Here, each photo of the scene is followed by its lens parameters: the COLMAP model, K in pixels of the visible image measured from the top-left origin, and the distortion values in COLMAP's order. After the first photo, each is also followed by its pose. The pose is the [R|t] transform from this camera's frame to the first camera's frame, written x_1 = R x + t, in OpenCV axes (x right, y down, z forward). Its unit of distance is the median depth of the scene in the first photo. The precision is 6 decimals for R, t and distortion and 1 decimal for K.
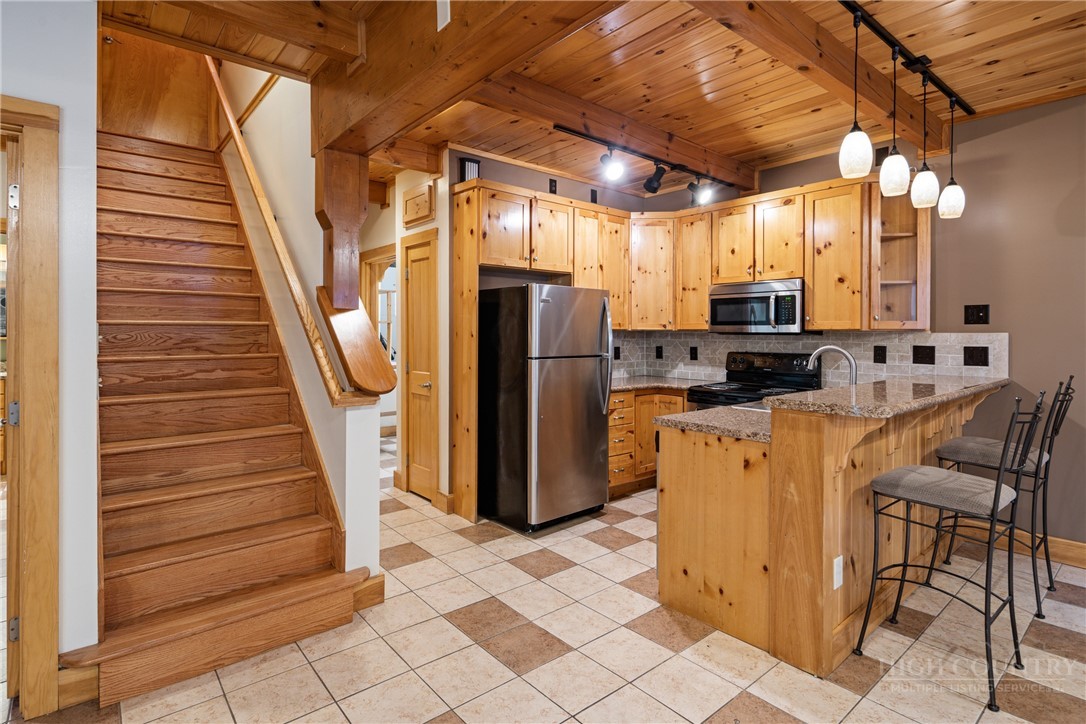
lens RADIAL K [[539.4, 0, 535.7], [0, 539.4, 335.7], [0, 0, 1]] dist [0.008703, -0.006298]
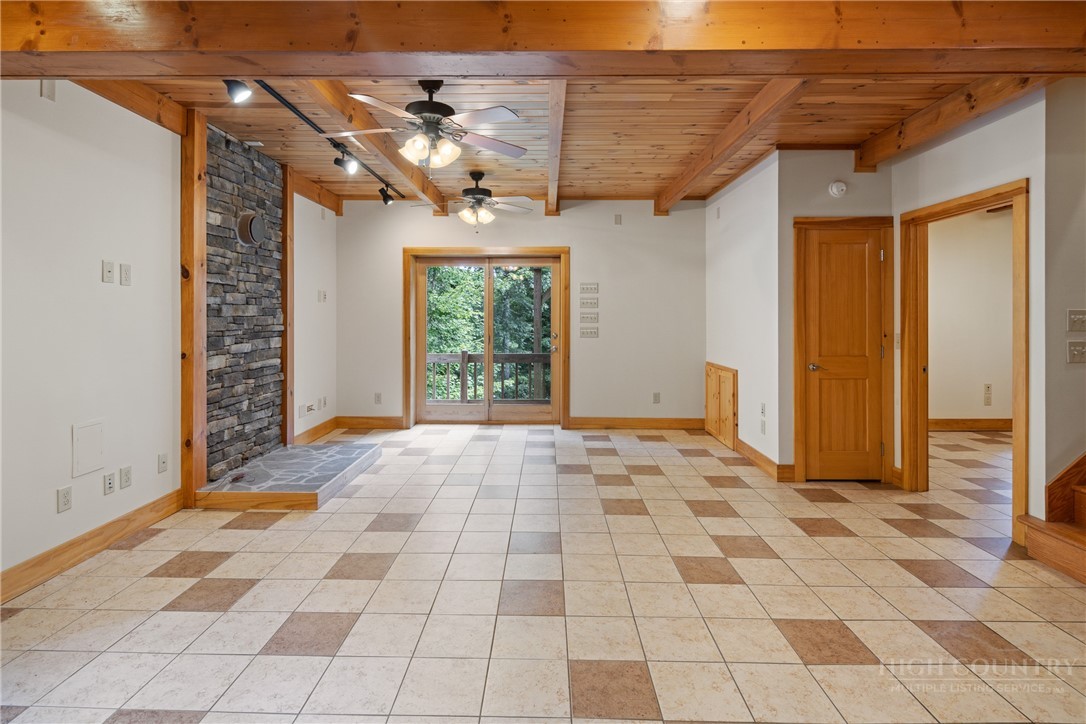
lens RADIAL K [[539.4, 0, 530.1], [0, 539.4, 315.7], [0, 0, 1]] dist [0.008703, -0.006298]
pose [[-0.657903, -0.003913, -0.753092, 0.664236], [-0.008599, 0.999960, 0.002316, 0.001628], [0.753053, 0.007999, -0.657911, 0.468799]]
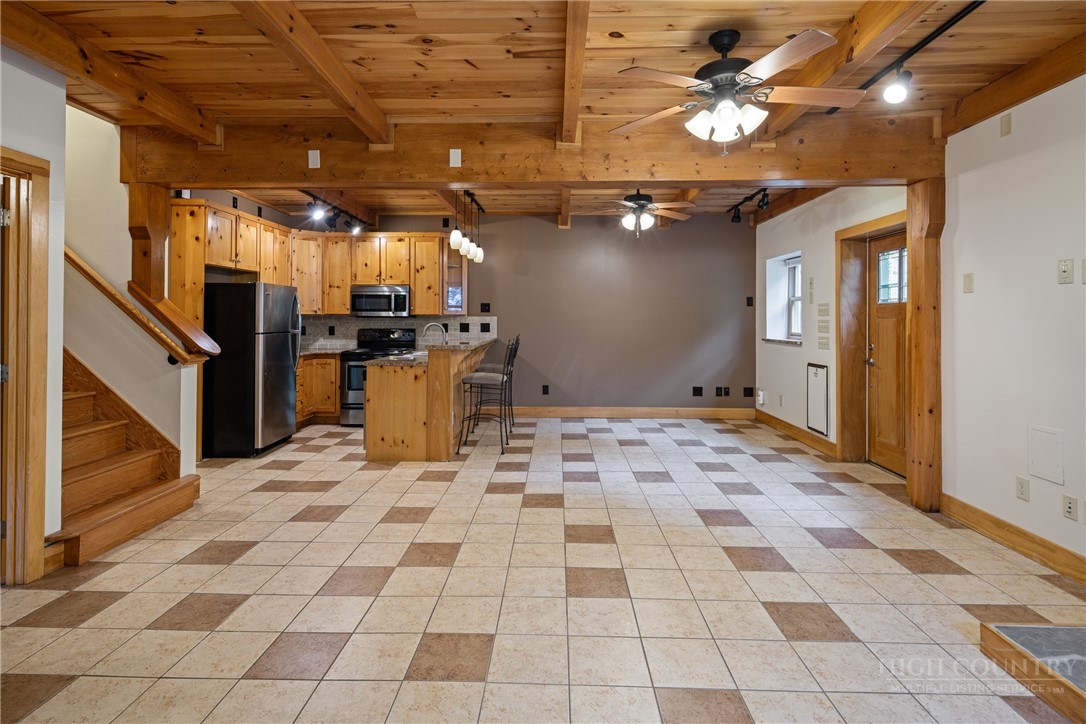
lens RADIAL K [[539.4, 0, 549.1], [0, 539.4, 314.9], [0, 0, 1]] dist [0.008703, -0.006298]
pose [[0.647223, 0.003850, 0.762291, -0.575431], [0.003017, 0.999966, -0.007611, 0.004848], [-0.762295, 0.007225, 0.647190, -0.503411]]
